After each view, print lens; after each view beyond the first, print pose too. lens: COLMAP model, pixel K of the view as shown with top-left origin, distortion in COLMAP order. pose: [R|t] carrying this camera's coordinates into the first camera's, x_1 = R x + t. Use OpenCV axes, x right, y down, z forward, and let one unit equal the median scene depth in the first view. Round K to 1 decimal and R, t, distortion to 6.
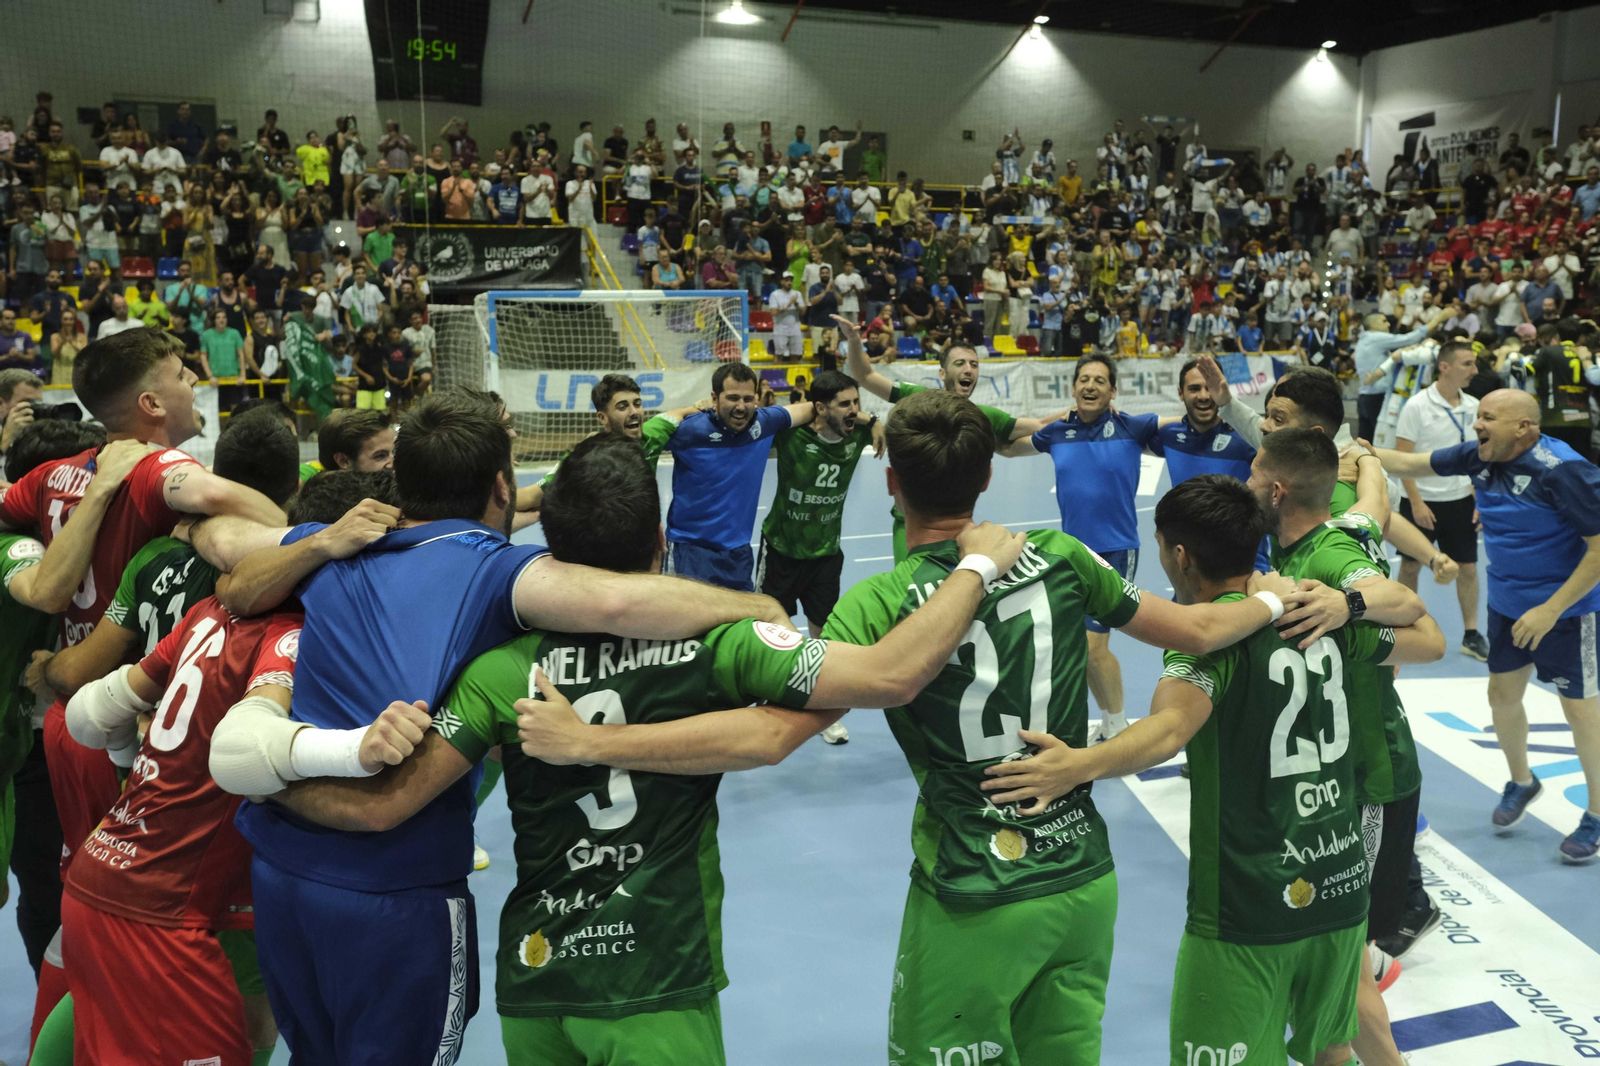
lens RADIAL K [[1551.9, 0, 800.0], [0, 1551.9, 533.0], [0, 0, 1]] dist [-0.087097, 0.255452]
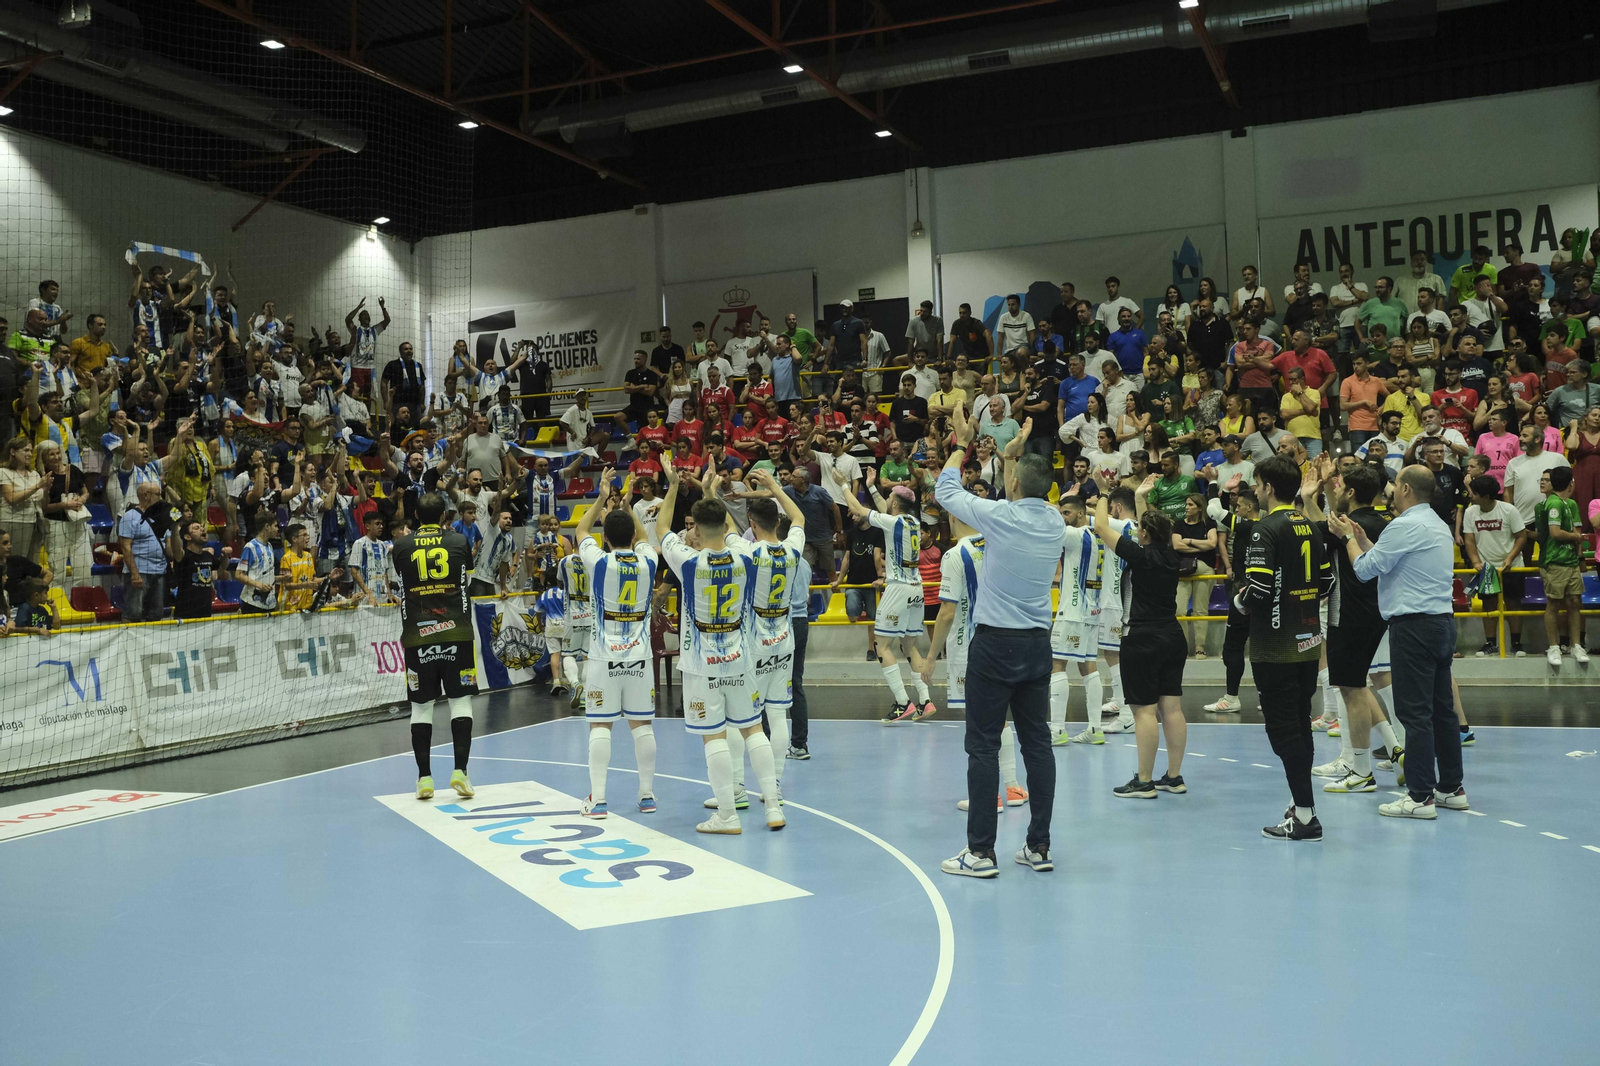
lens RADIAL K [[1551.9, 0, 800.0], [0, 1551.9, 533.0], [0, 0, 1]] dist [-0.087097, 0.255452]
pose [[0.749388, -0.011972, 0.662023, -0.024106], [0.127794, 0.983653, -0.126870, -0.035076], [-0.649682, 0.179677, 0.738668, 0.341230]]
